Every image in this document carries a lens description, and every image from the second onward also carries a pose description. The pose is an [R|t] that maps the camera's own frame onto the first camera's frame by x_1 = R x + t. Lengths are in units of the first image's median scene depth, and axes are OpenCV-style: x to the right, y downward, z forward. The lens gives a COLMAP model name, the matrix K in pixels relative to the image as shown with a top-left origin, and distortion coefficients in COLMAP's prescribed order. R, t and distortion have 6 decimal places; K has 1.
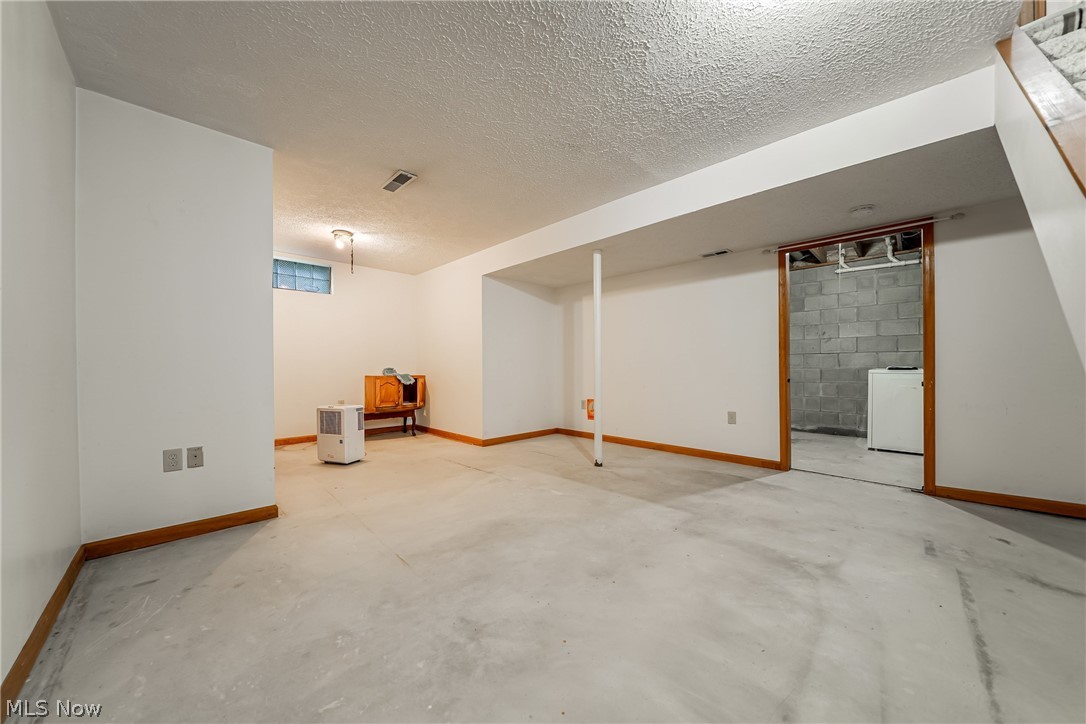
lens RADIAL K [[377.7, 0, 542.7], [0, 377.7, 364.5], [0, 0, 1]] dist [-0.019821, 0.000240]
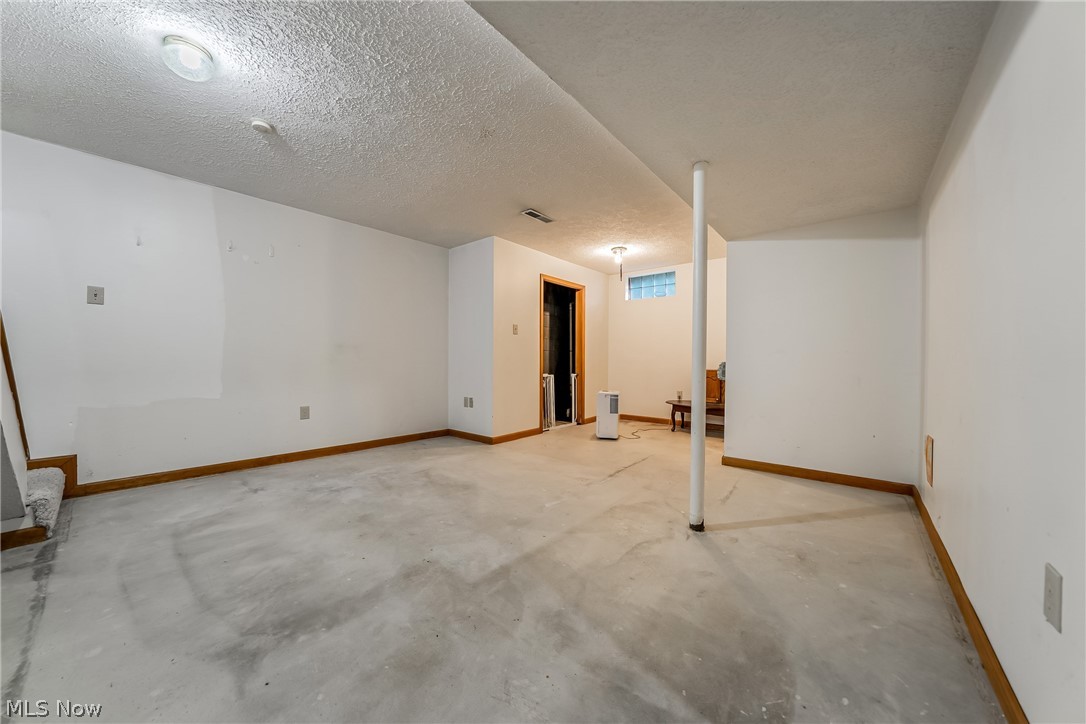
lens RADIAL K [[375.0, 0, 542.7], [0, 375.0, 358.9], [0, 0, 1]] dist [-0.022590, 0.002165]
pose [[0.098885, 0.000874, -0.995098, 1.273039], [-0.000494, 1.000000, 0.000829, 0.002777], [0.995099, 0.000410, 0.098886, 1.263238]]
